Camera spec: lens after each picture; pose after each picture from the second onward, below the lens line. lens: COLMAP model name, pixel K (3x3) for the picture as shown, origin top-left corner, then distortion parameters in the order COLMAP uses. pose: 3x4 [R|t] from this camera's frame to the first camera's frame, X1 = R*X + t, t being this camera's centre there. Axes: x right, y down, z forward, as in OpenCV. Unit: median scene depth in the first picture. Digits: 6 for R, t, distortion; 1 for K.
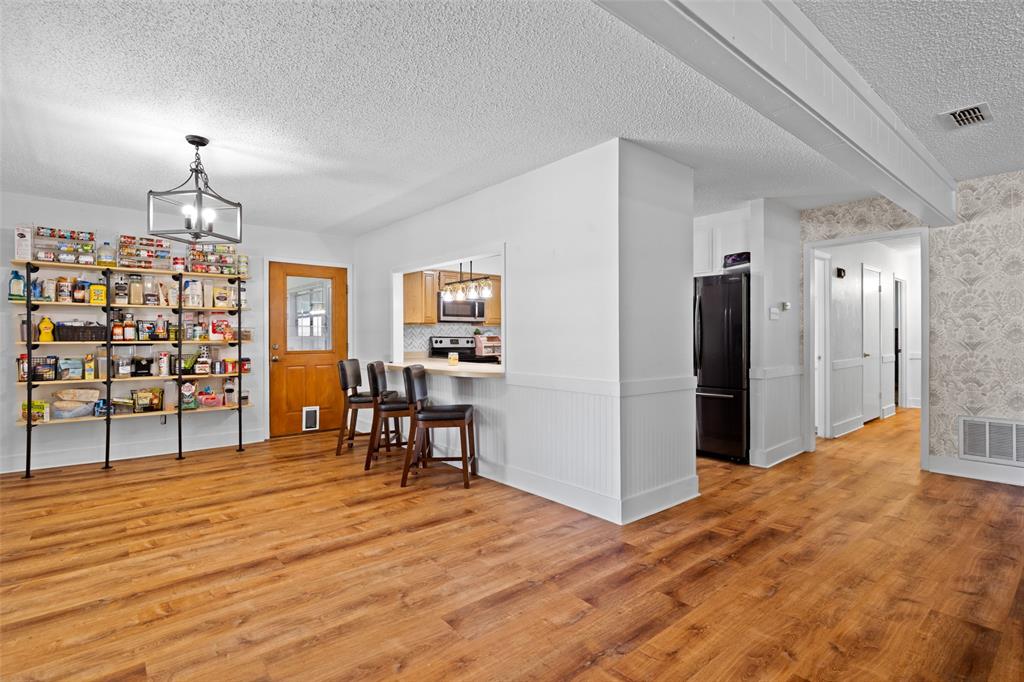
lens RADIAL K [[492.5, 0, 514.5], [0, 492.5, 337.3], [0, 0, 1]] dist [-0.000067, -0.000181]
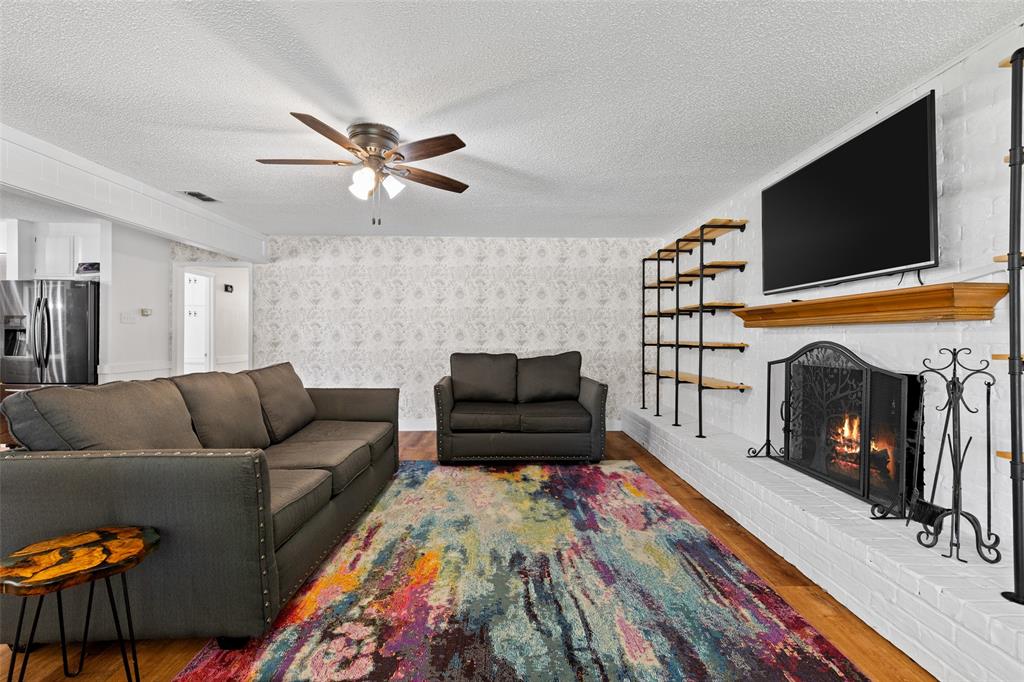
lens RADIAL K [[456.0, 0, 511.7], [0, 456.0, 338.2], [0, 0, 1]] dist [0.006776, -0.001436]
pose [[0.630933, 0.005699, 0.775816, 0.392879], [-0.005424, 0.999981, -0.002935, -0.002502], [-0.775818, -0.002356, 0.630952, -0.628514]]
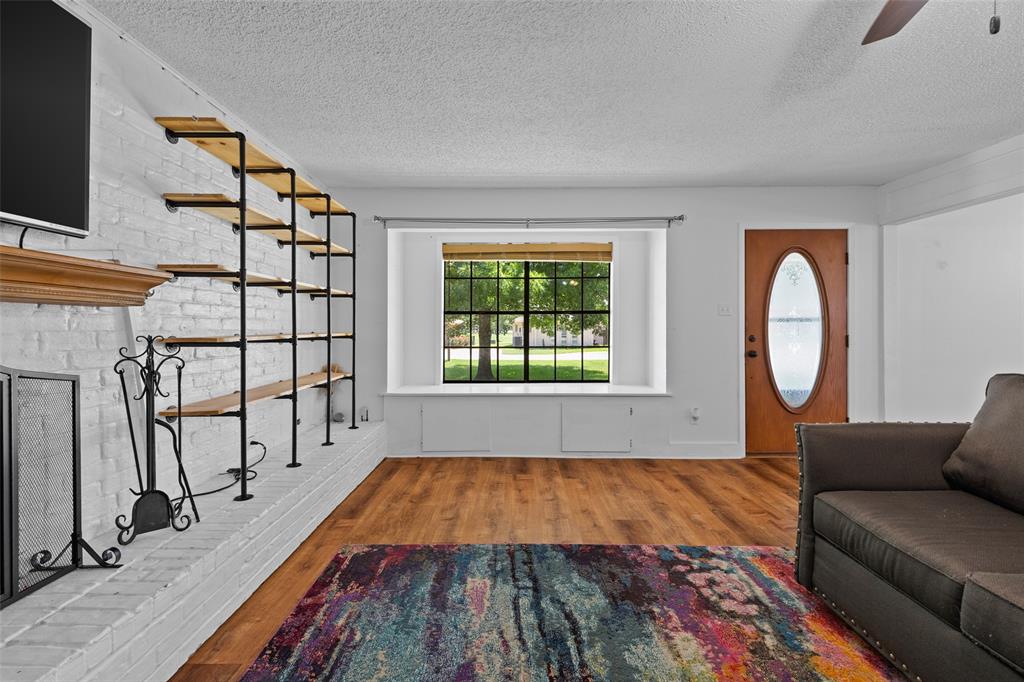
lens RADIAL K [[465.0, 0, 511.5], [0, 465.0, 332.1], [0, 0, 1]] dist [0.006380, 0.000228]
pose [[-0.645624, 0.010840, -0.763578, 1.427744], [0.001187, 0.999912, 0.013192, -0.006497], [0.763654, 0.007611, -0.645580, 0.088735]]
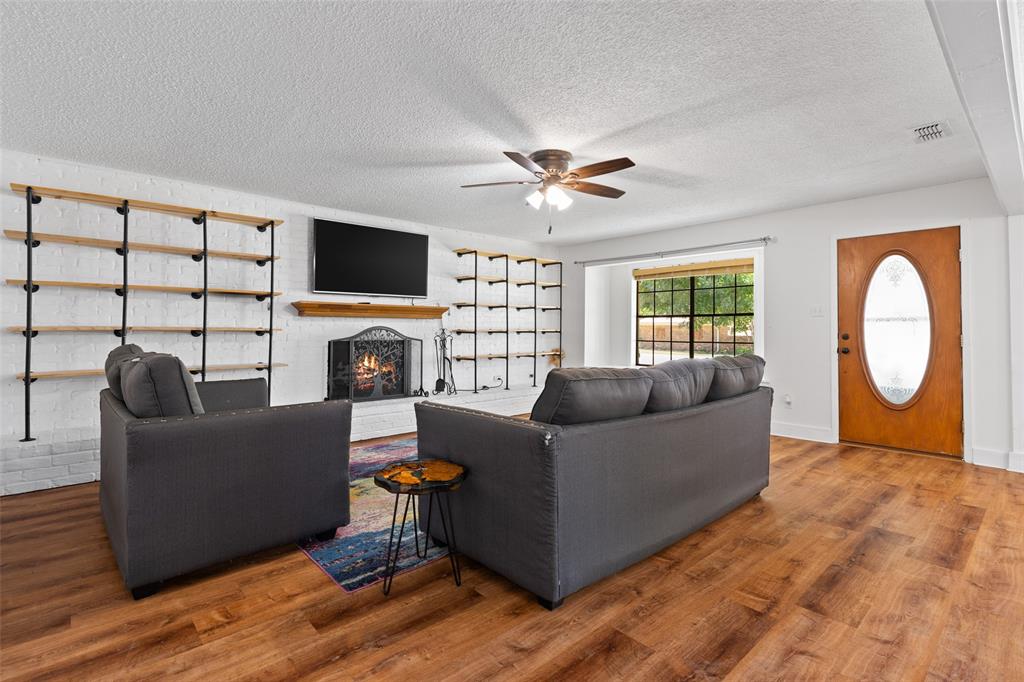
lens RADIAL K [[490.8, 0, 508.9], [0, 490.8, 318.1], [0, 0, 1]] dist [0.002392, 0.001240]
pose [[-0.999475, -0.001058, -0.032389, 1.056148], [-0.000440, 0.999818, -0.019067, 0.001634], [0.032404, -0.019042, -0.999293, 1.319900]]
